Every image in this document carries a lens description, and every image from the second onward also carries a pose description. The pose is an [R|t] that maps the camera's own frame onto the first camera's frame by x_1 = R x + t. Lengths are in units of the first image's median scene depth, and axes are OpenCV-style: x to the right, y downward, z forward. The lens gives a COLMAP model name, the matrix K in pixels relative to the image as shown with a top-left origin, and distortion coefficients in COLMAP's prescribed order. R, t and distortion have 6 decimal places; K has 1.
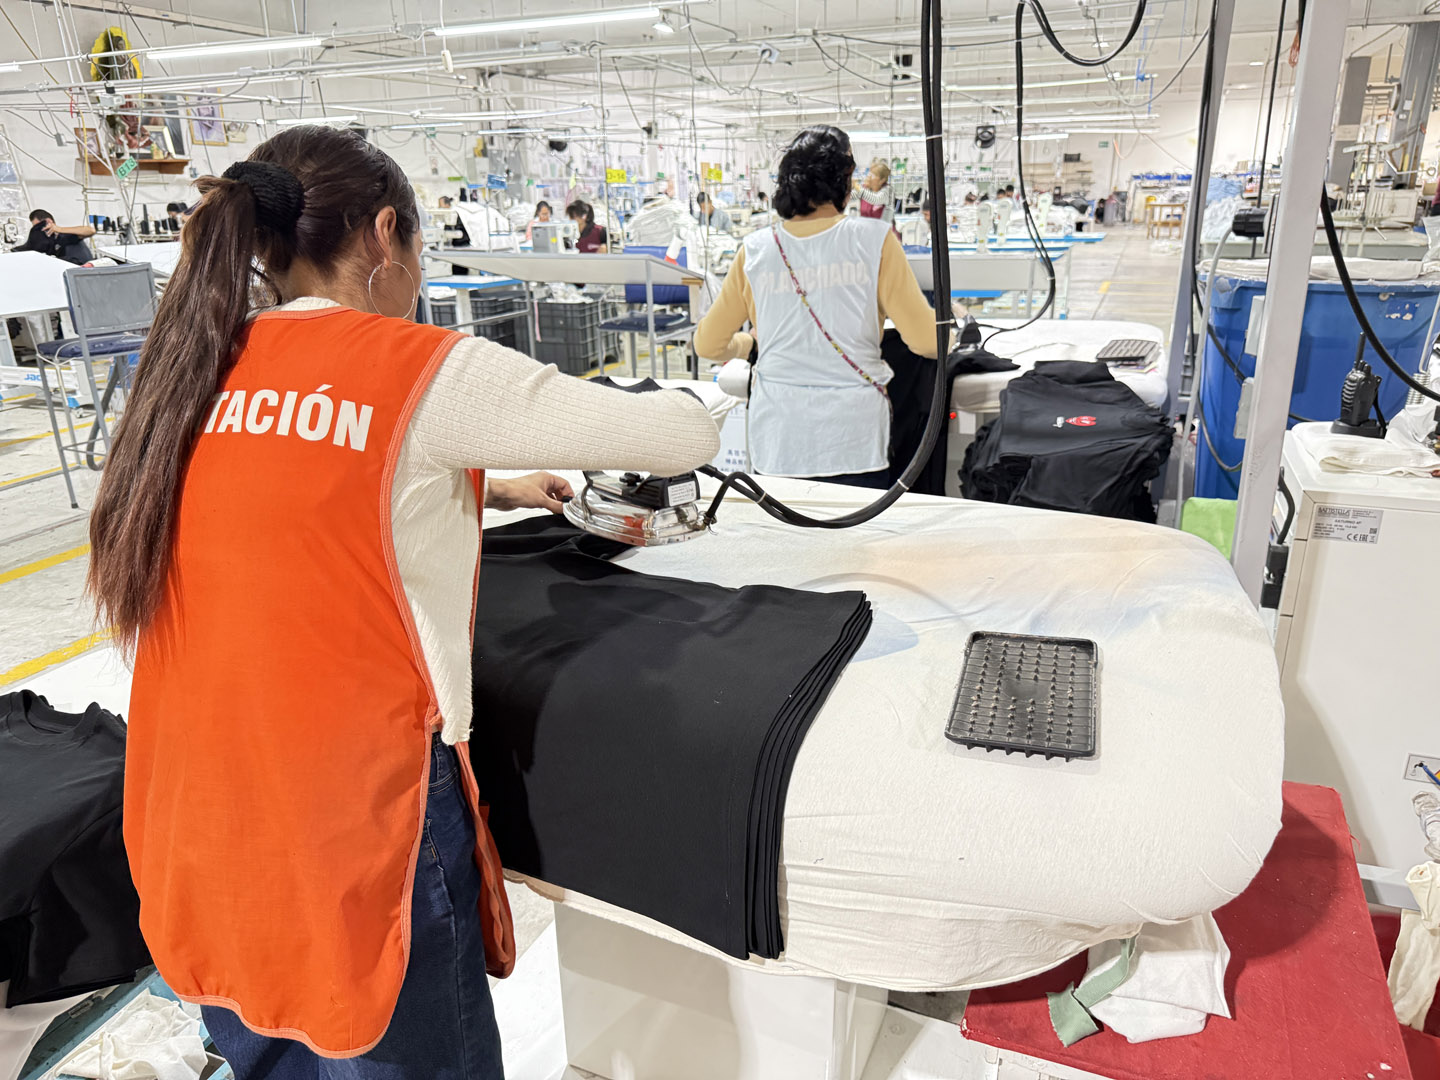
lens RADIAL K [[1029.8, 0, 722.5], [0, 1029.8, 535.9], [0, 0, 1]] dist [-0.006175, -0.000921]
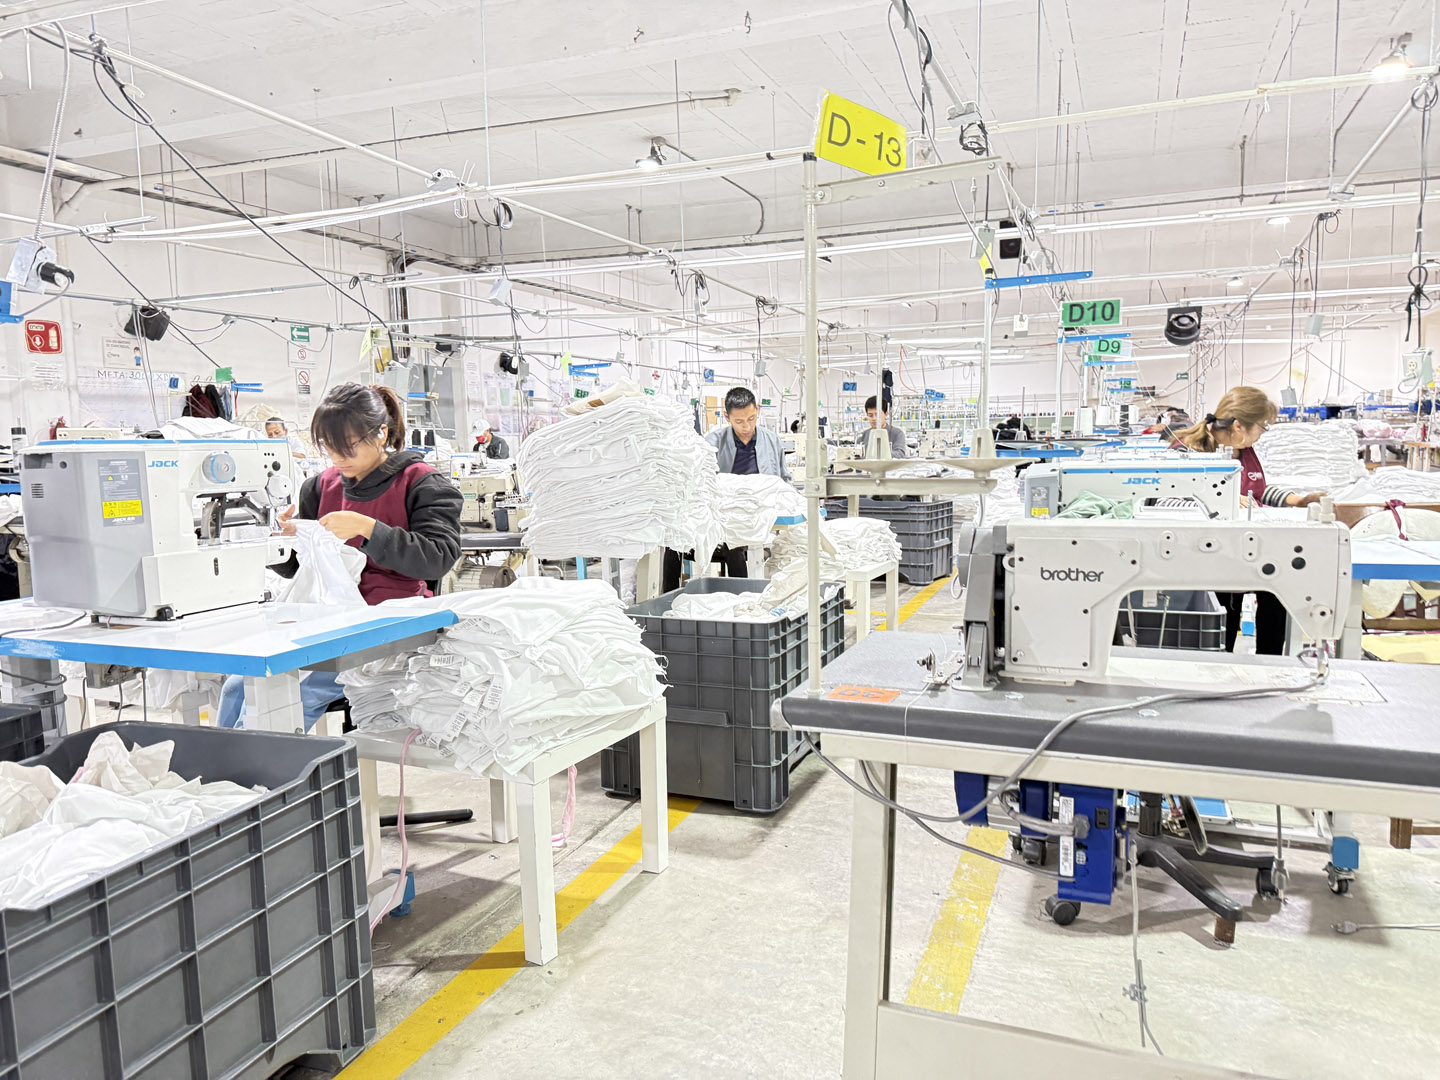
lens RADIAL K [[1029.8, 0, 719.6], [0, 1029.8, 543.9], [0, 0, 1]] dist [-0.006175, -0.000921]
pose [[0.999996, -0.002020, 0.001974, -0.014386], [0.002406, 0.975404, -0.220410, -0.101648], [-0.001480, 0.220414, 0.975405, 0.342799]]
